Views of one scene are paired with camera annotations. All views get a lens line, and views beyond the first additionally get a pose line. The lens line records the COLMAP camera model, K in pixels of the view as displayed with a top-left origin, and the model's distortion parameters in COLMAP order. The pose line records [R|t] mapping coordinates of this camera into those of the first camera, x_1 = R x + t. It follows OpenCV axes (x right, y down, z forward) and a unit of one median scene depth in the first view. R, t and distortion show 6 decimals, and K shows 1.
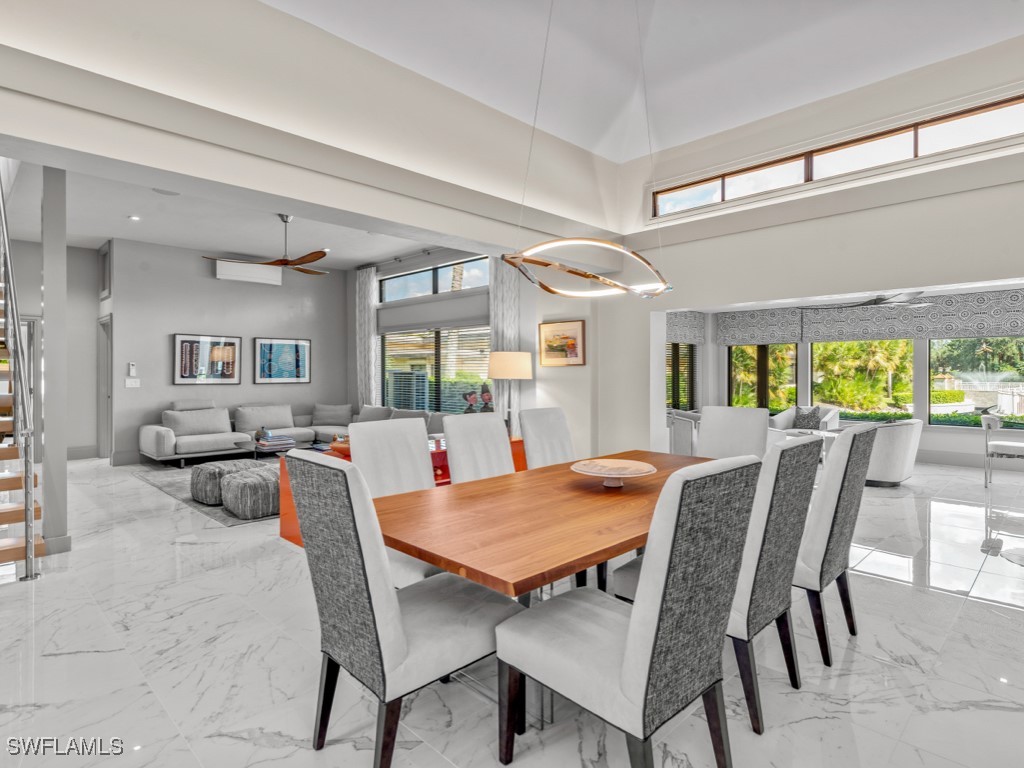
lens RADIAL K [[552.9, 0, 511.8], [0, 552.9, 378.7], [0, 0, 1]] dist [0.002890, -0.000439]
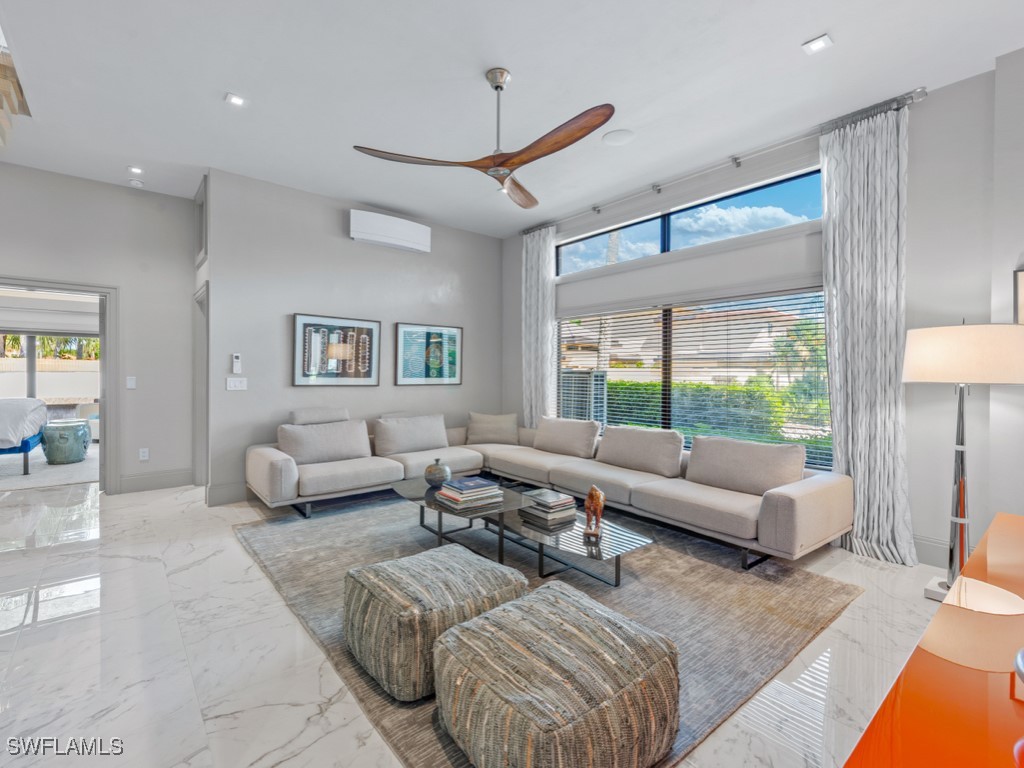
lens RADIAL K [[472.6, 0, 512.0], [0, 472.6, 384.0], [0, 0, 1]] dist [0.002775, -0.000138]
pose [[0.995271, 0.008107, -0.096796, -0.271886], [-0.007216, 0.999928, 0.009559, -0.000021], [0.096867, -0.008815, 0.995258, 0.422329]]
